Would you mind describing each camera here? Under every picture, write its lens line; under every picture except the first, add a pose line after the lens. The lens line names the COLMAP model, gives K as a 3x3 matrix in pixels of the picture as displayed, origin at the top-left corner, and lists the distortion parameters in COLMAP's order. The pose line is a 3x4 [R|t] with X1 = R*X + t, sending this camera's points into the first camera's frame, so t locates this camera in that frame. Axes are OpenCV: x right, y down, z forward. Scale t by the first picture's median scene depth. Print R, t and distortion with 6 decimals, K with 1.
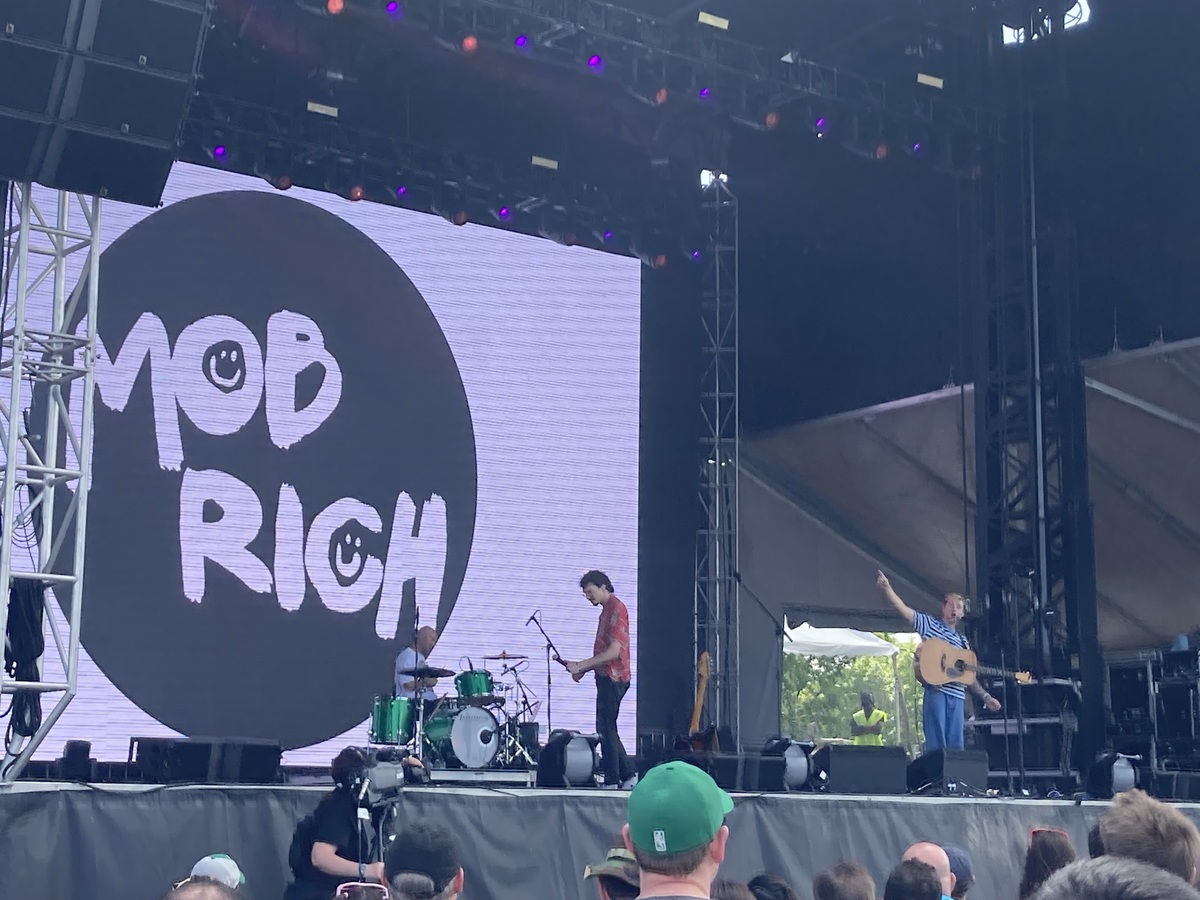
lens RADIAL K [[2194.5, 0, 600.0], [0, 2194.5, 450.0], [0, 0, 1]] dist [0.346827, -2.208692]
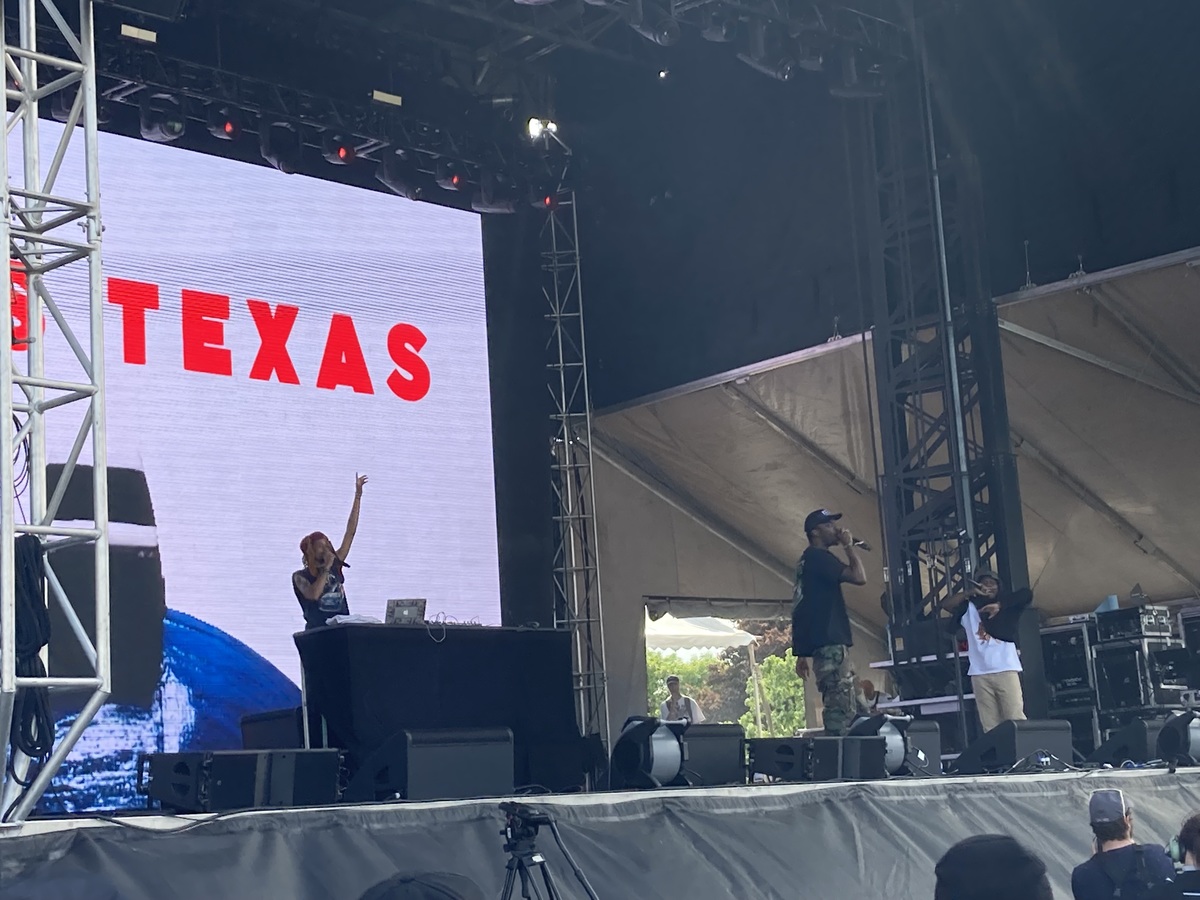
lens RADIAL K [[2224.0, 0, 600.0], [0, 2224.0, 450.0], [0, 0, 1]] dist [0.254876, -0.053442]
pose [[0.987836, -0.050273, 0.147148, -0.079977], [0.051872, 0.998629, -0.007044, 0.019603], [-0.146592, 0.014591, 0.989089, 0.111577]]
